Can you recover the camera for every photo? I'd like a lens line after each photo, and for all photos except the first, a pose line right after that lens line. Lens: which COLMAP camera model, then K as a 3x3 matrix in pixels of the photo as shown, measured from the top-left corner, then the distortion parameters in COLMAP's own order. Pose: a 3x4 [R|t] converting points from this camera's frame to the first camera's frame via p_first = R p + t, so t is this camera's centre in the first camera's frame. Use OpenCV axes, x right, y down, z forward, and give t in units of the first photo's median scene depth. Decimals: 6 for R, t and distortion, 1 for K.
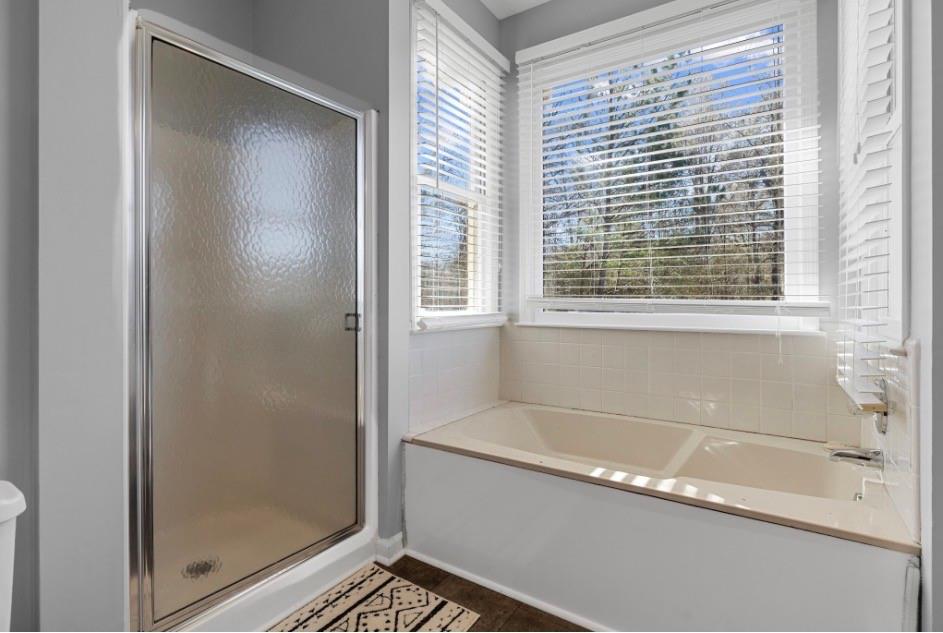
lens RADIAL K [[457.5, 0, 469.0], [0, 457.5, 307.7], [0, 0, 1]] dist [-0.002069, 0.000416]
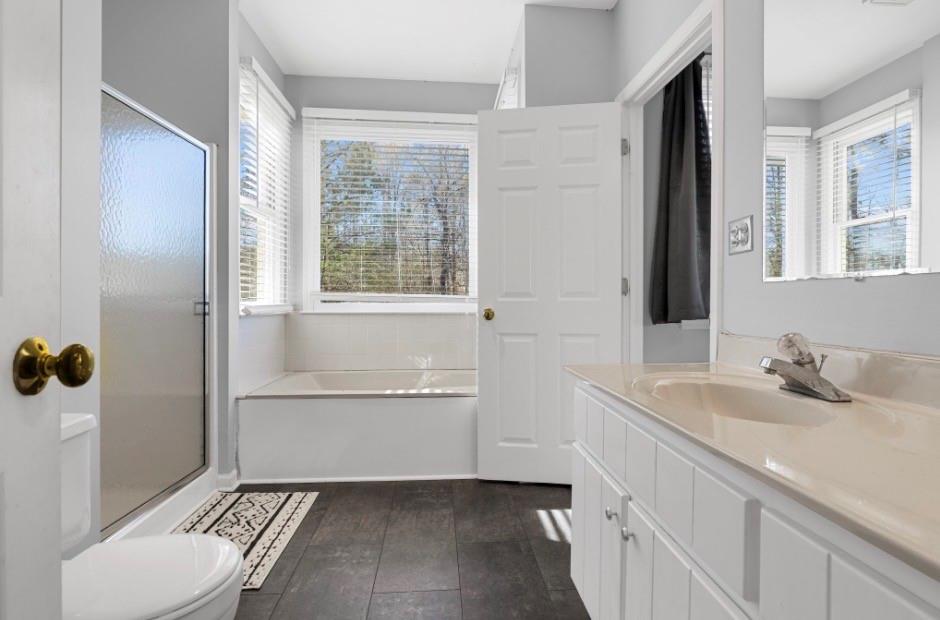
lens RADIAL K [[477.7, 0, 471.3], [0, 477.7, 306.9], [0, 0, 1]] dist [0.002608, -0.000052]
pose [[0.786152, 0.001043, 0.618033, -0.468857], [-0.002054, 0.999997, 0.000925, 0.023225], [-0.618030, -0.001997, 0.786152, -0.501578]]
